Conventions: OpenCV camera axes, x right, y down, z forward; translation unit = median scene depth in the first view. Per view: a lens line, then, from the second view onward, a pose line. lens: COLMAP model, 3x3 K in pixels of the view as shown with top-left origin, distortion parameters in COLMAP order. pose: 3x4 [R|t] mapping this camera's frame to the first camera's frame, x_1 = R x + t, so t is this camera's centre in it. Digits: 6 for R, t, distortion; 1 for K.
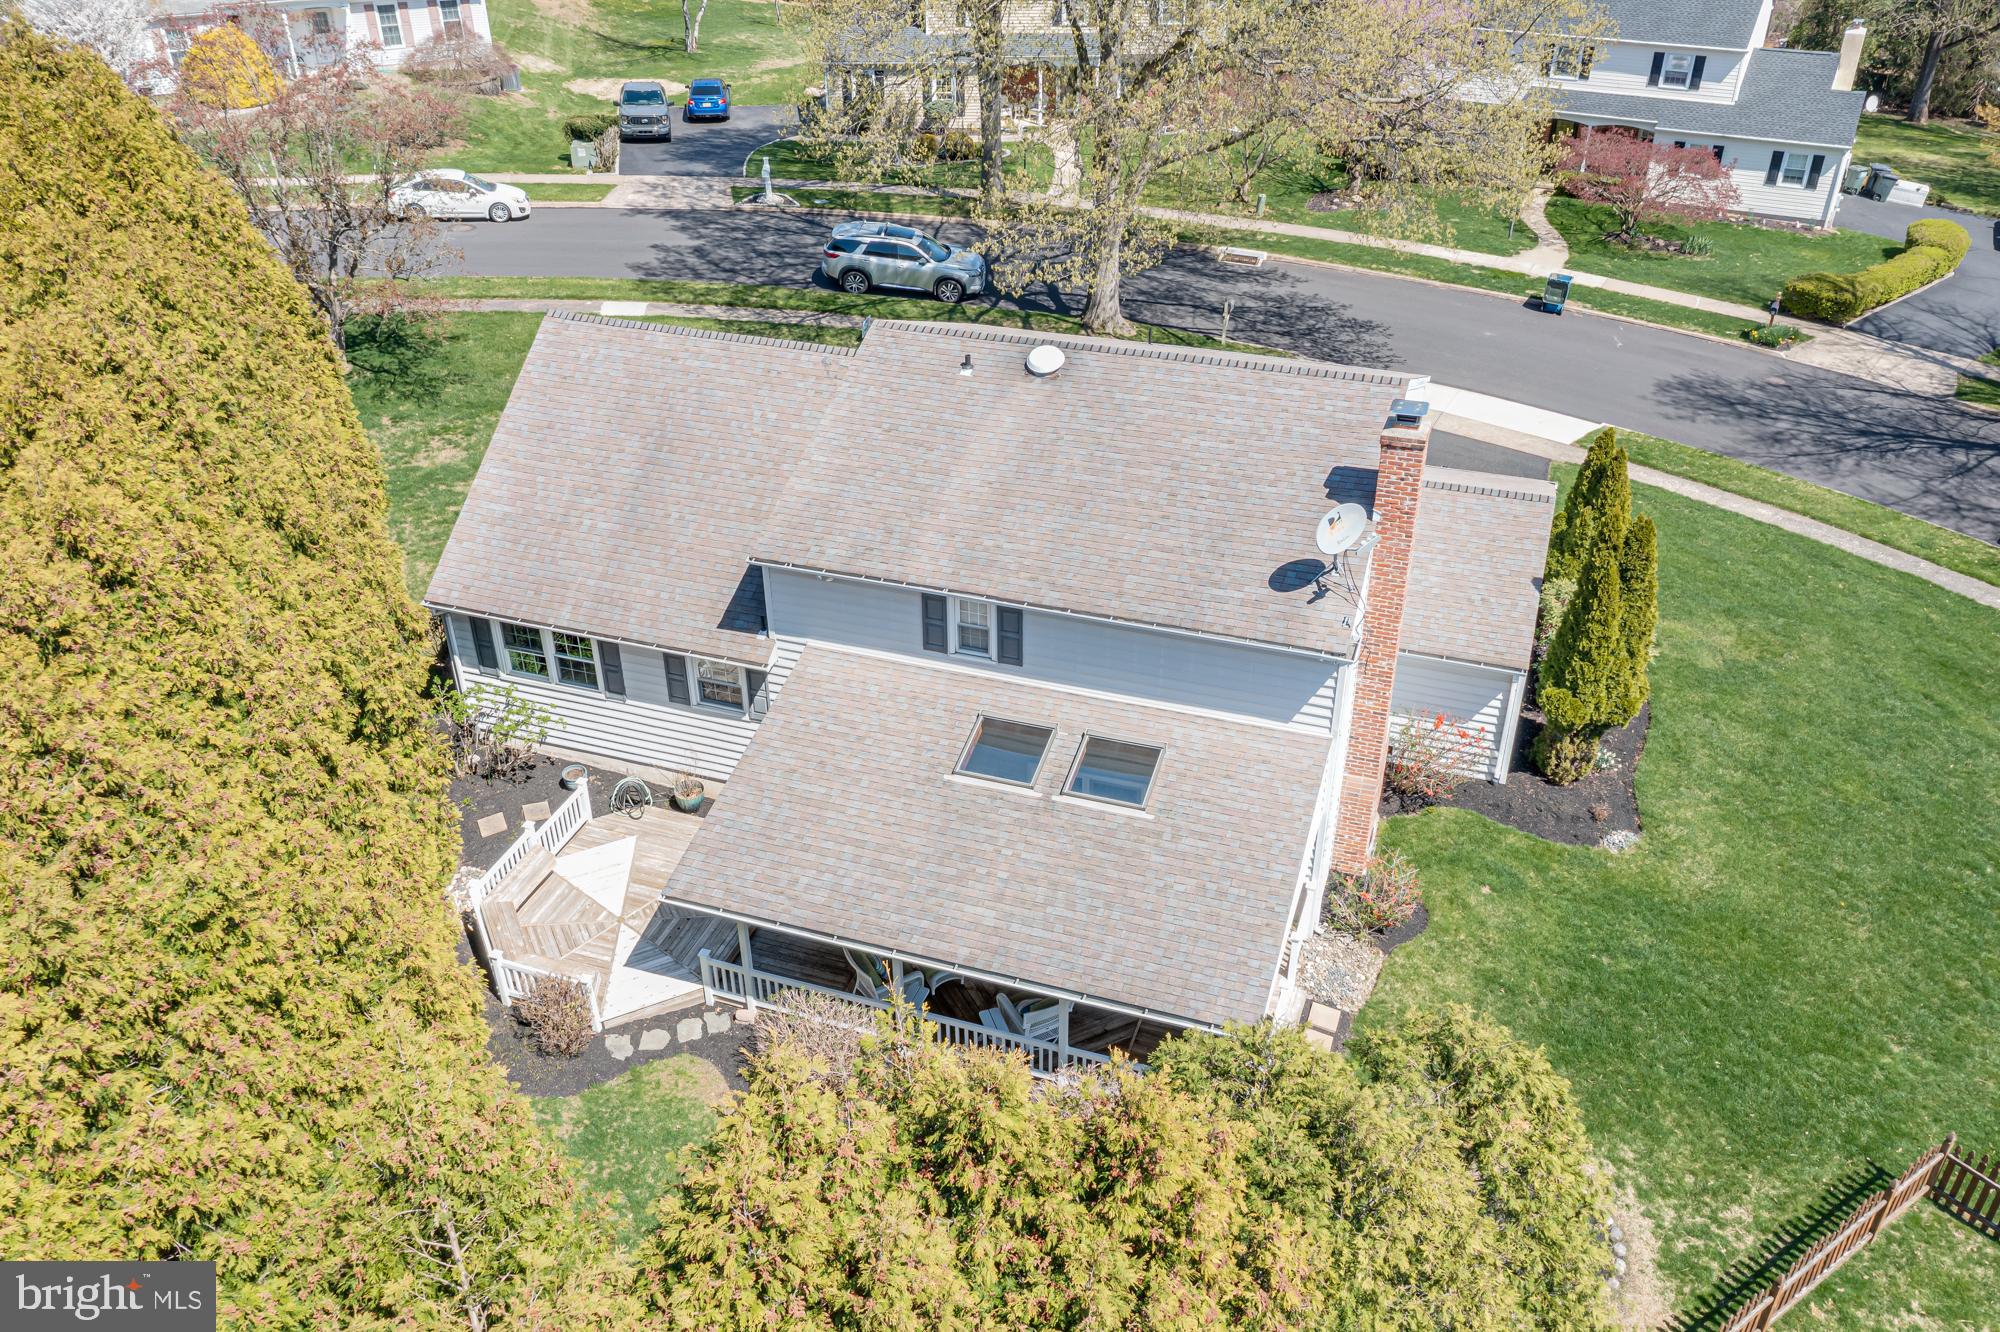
lens RADIAL K [[1655.0, 0, 1000.0], [0, 1655.0, 666.0], [0, 0, 1]] dist [0.005103, 0.004055]
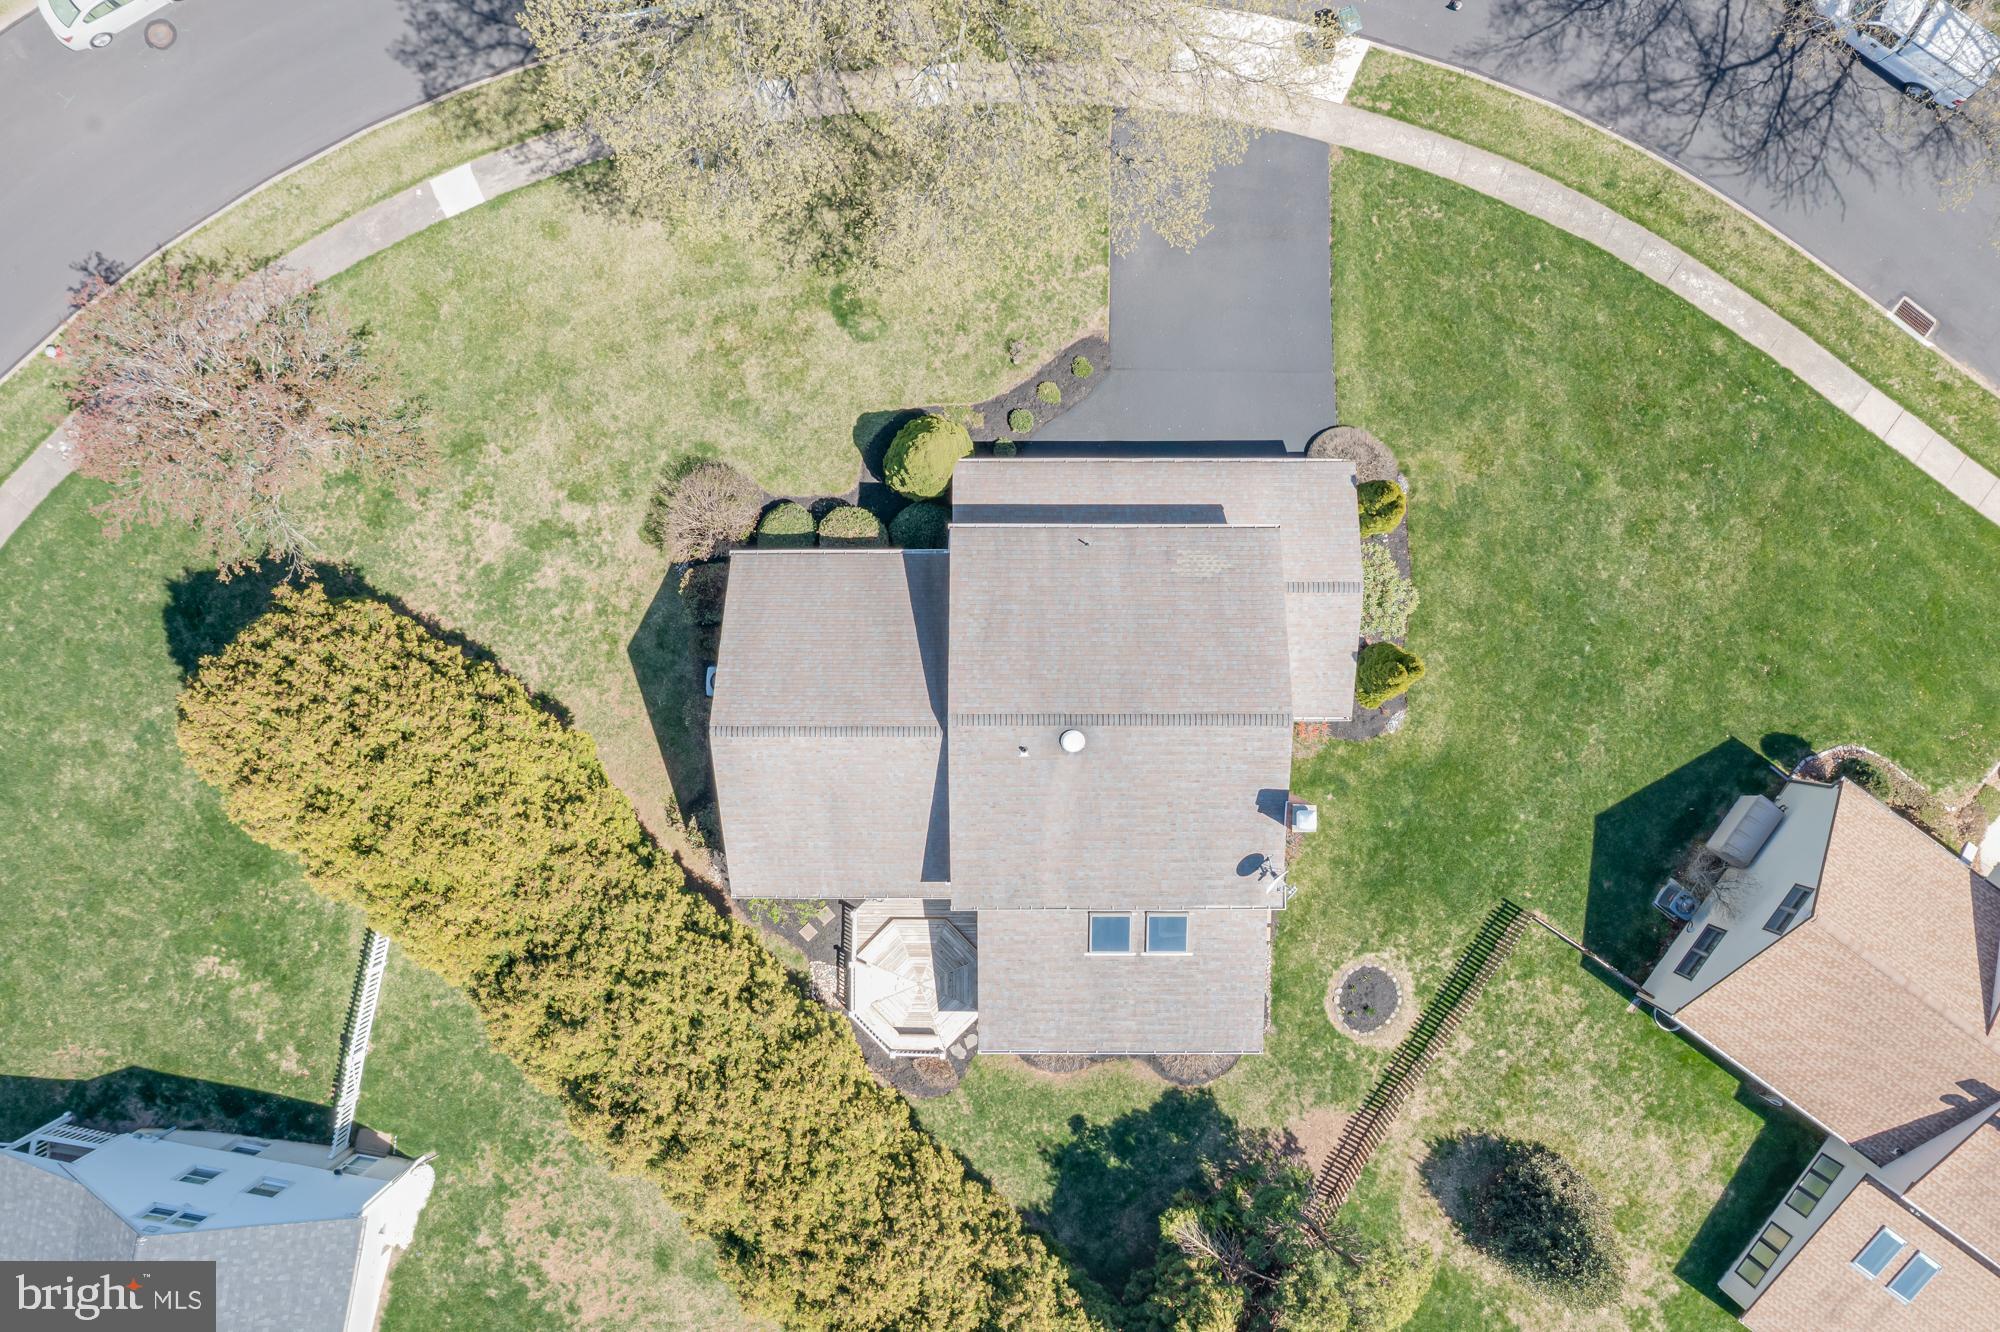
lens RADIAL K [[1590.9, 0, 993.0], [0, 1590.9, 670.3], [0, 0, 1]] dist [0.000343, 0.001412]
pose [[0.945984, -0.324182, -0.004593, -0.018025], [0.169896, 0.483600, 0.858642, -1.759332], [-0.276135, -0.813042, 0.512555, 0.327164]]
